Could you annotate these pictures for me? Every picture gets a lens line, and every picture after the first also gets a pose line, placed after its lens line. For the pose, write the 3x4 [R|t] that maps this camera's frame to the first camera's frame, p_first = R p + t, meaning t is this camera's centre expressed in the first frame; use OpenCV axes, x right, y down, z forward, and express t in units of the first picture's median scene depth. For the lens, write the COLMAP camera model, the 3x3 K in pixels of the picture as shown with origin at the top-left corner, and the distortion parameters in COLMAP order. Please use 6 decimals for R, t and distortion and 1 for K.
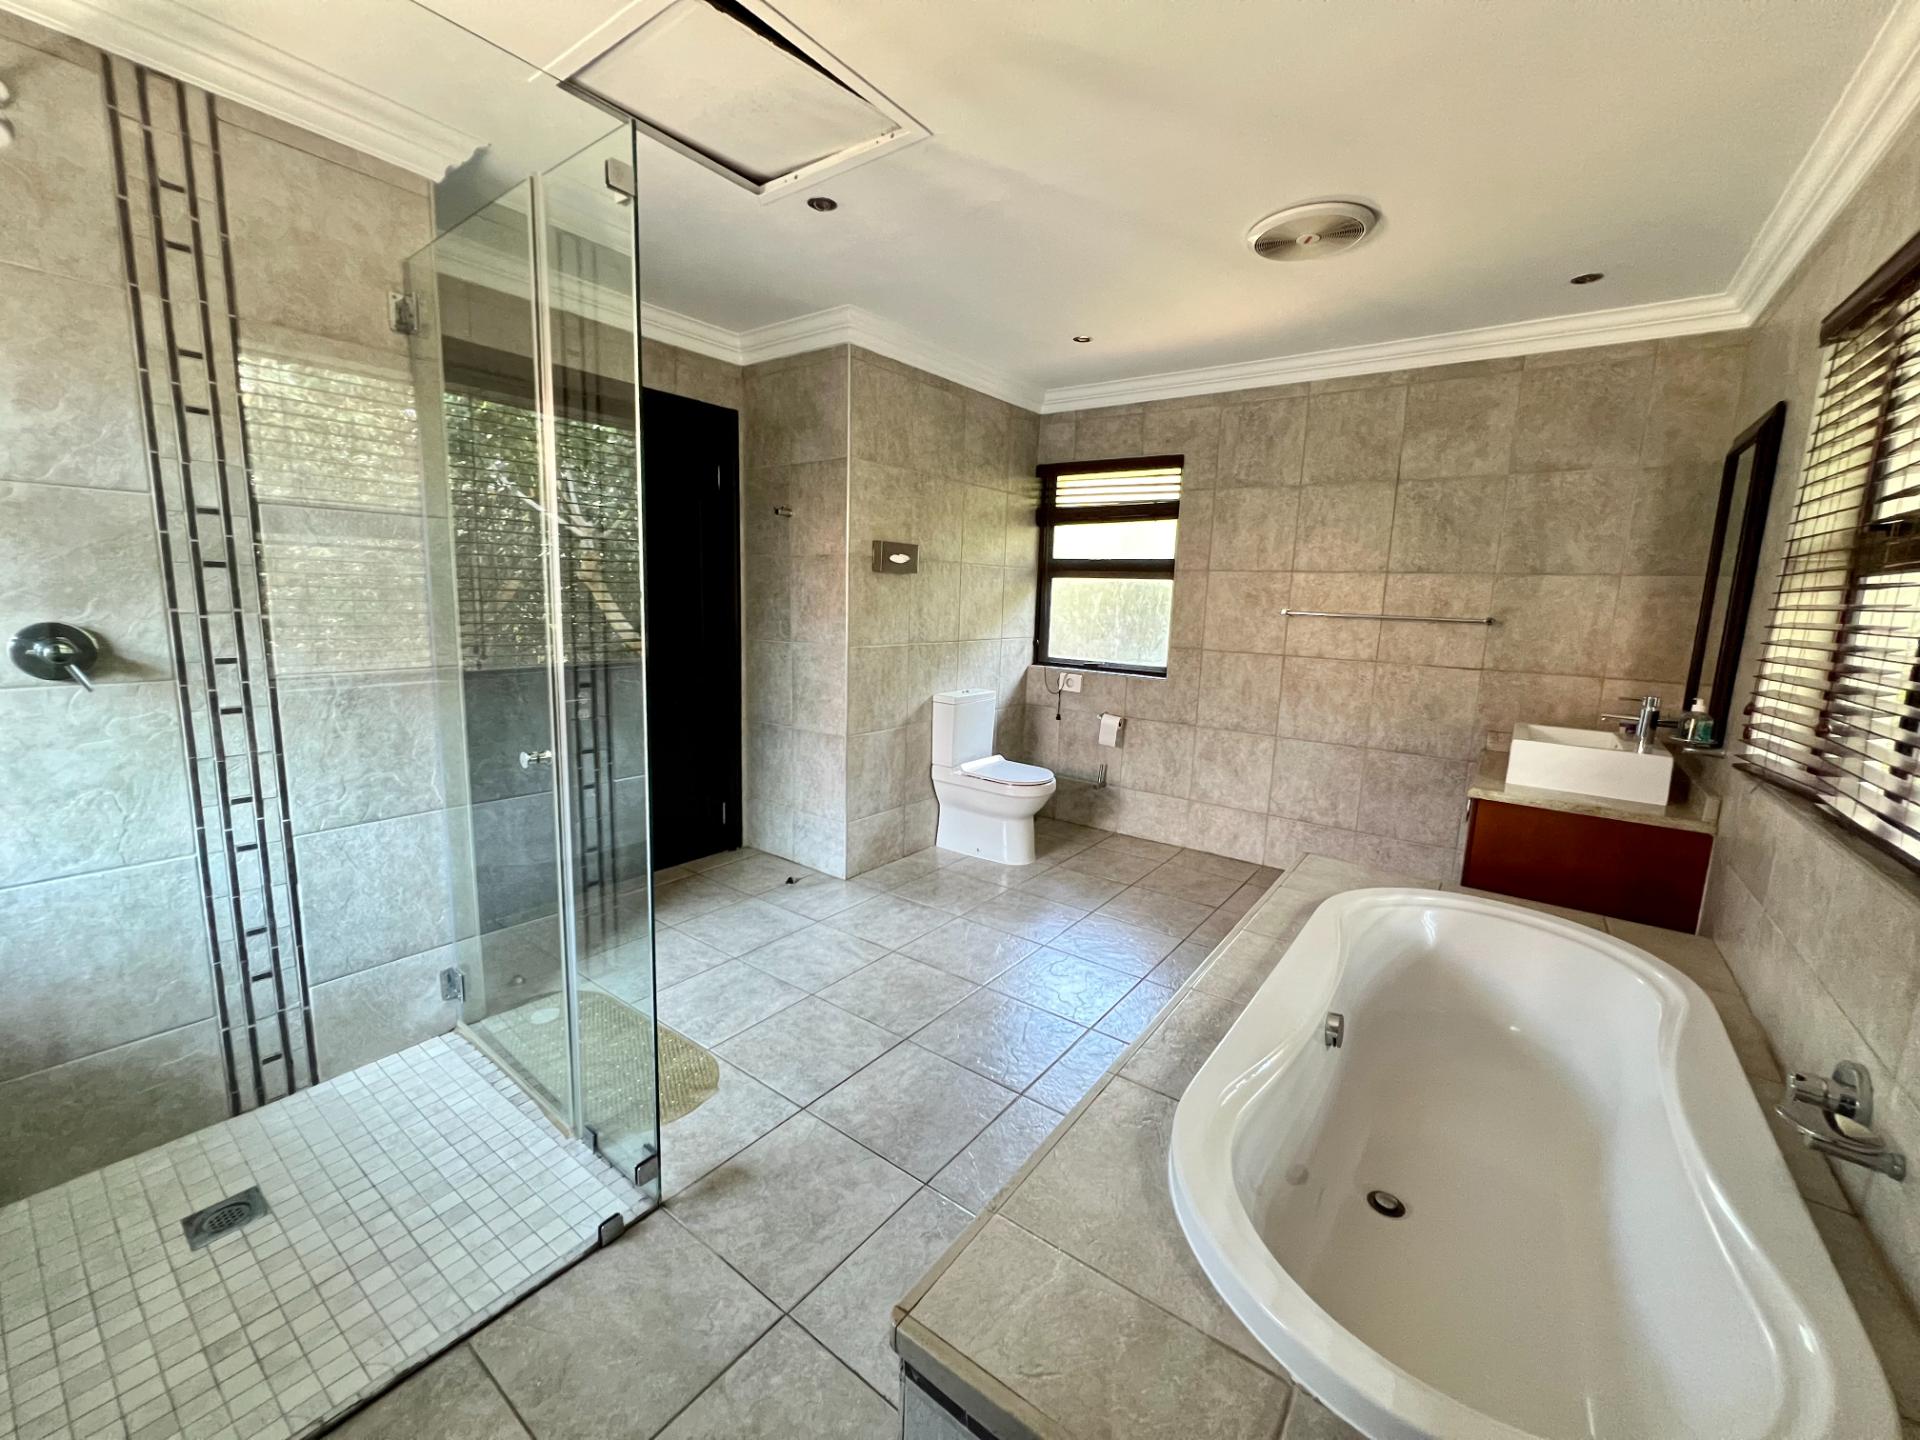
lens RADIAL K [[767.8, 0, 960.0], [0, 767.8, 720.0], [0, 0, 1]] dist [-0.012572, -0.000055]
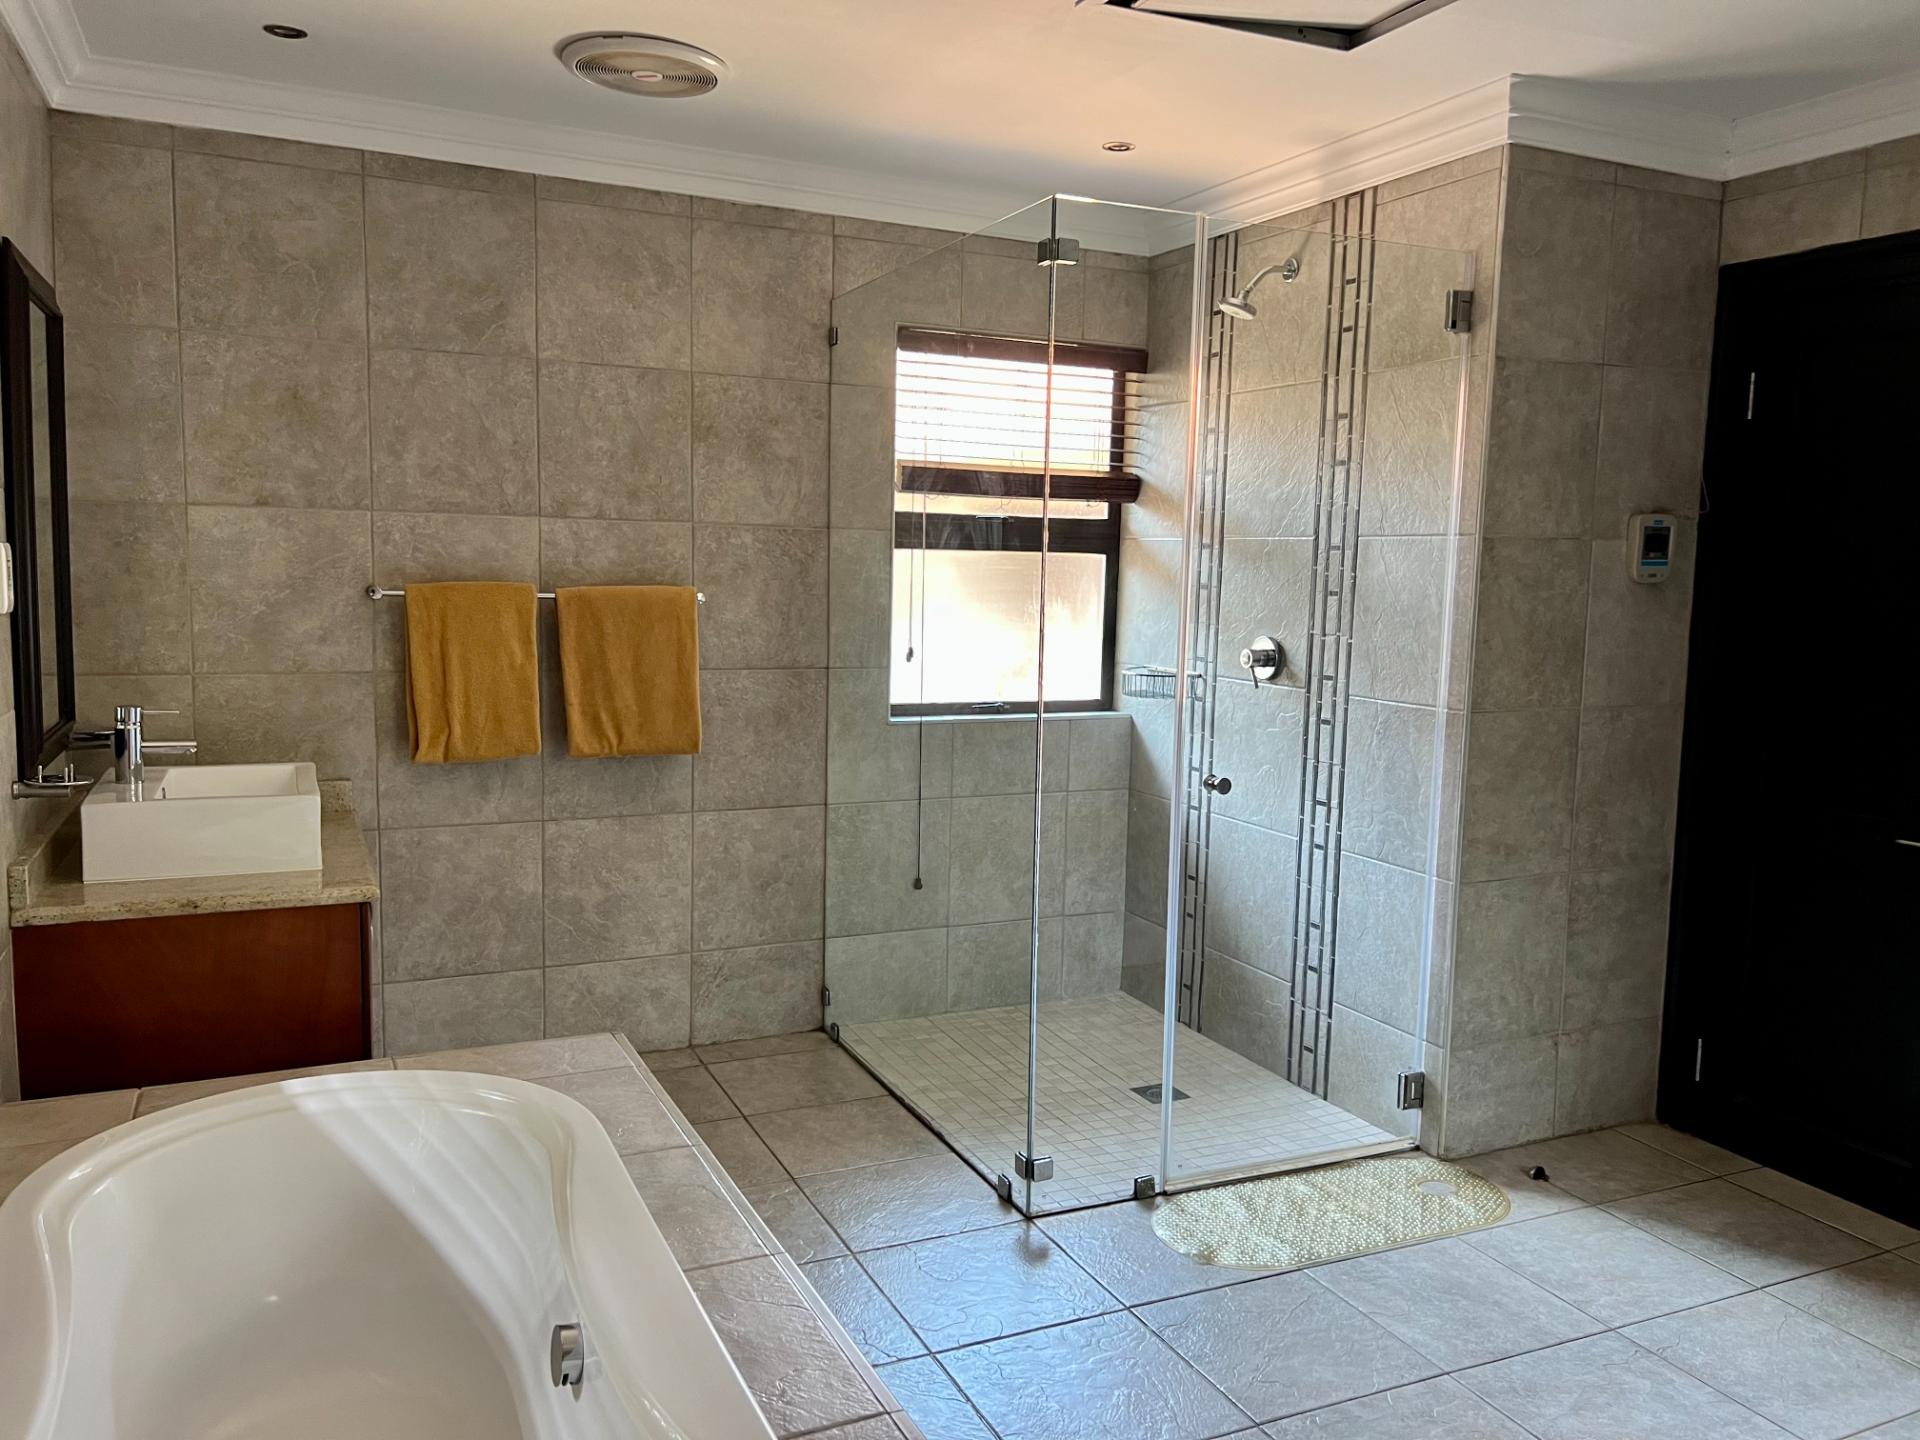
lens RADIAL K [[1436.0, 0, 960.0], [0, 1436.0, 720.0], [0, 0, 1]] dist [0.009621, 0.003258]
pose [[-0.485036, 0.052173, -0.872936, 1.149721], [-0.175370, 0.972138, 0.155544, -0.248601], [0.856729, 0.228531, -0.462372, 1.507747]]
